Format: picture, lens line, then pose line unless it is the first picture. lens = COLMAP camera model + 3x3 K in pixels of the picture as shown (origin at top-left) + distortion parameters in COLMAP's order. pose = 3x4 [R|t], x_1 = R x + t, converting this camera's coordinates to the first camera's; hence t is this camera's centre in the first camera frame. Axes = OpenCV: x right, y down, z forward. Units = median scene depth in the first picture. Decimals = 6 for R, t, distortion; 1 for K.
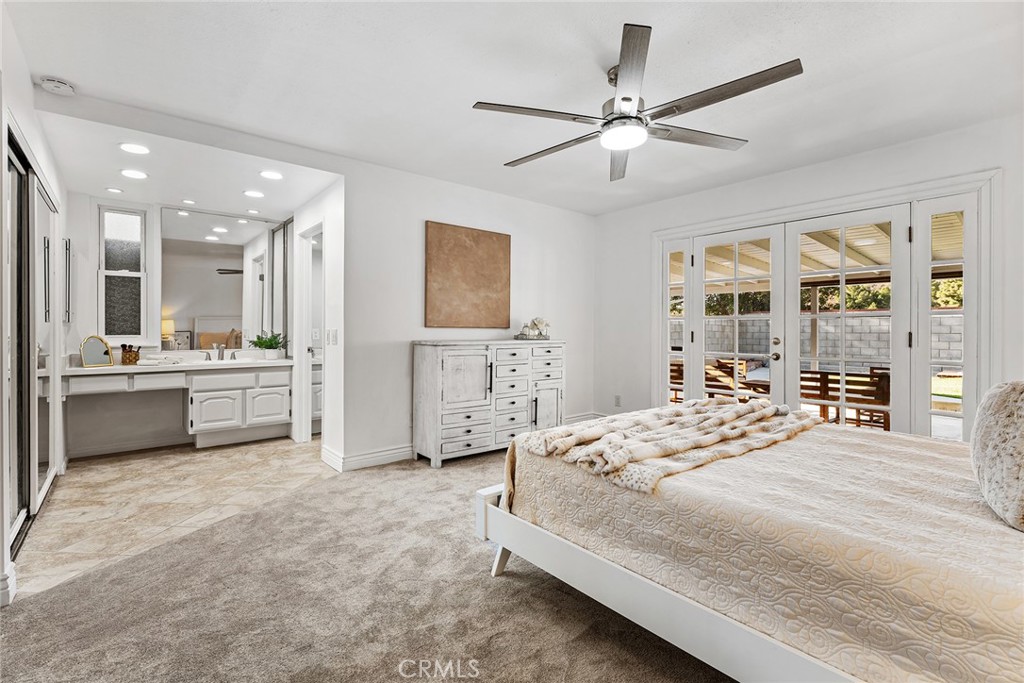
lens RADIAL K [[464.7, 0, 514.0], [0, 464.7, 331.3], [0, 0, 1]] dist [-0.001464, -0.000239]
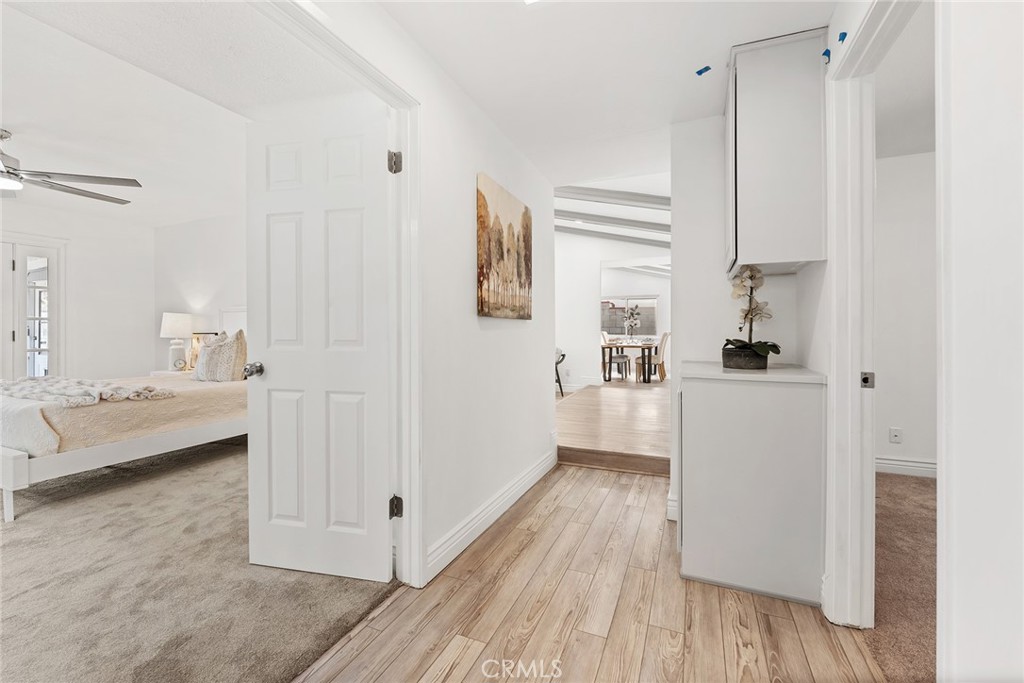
lens RADIAL K [[423.2, 0, 513.4], [0, 423.2, 330.7], [0, 0, 1]] dist [-0.003171, -0.000034]
pose [[-0.452329, -0.003913, 0.891843, -0.900957], [0.003628, 0.999974, 0.006228, -0.002105], [-0.891844, 0.006053, -0.452303, 0.149135]]
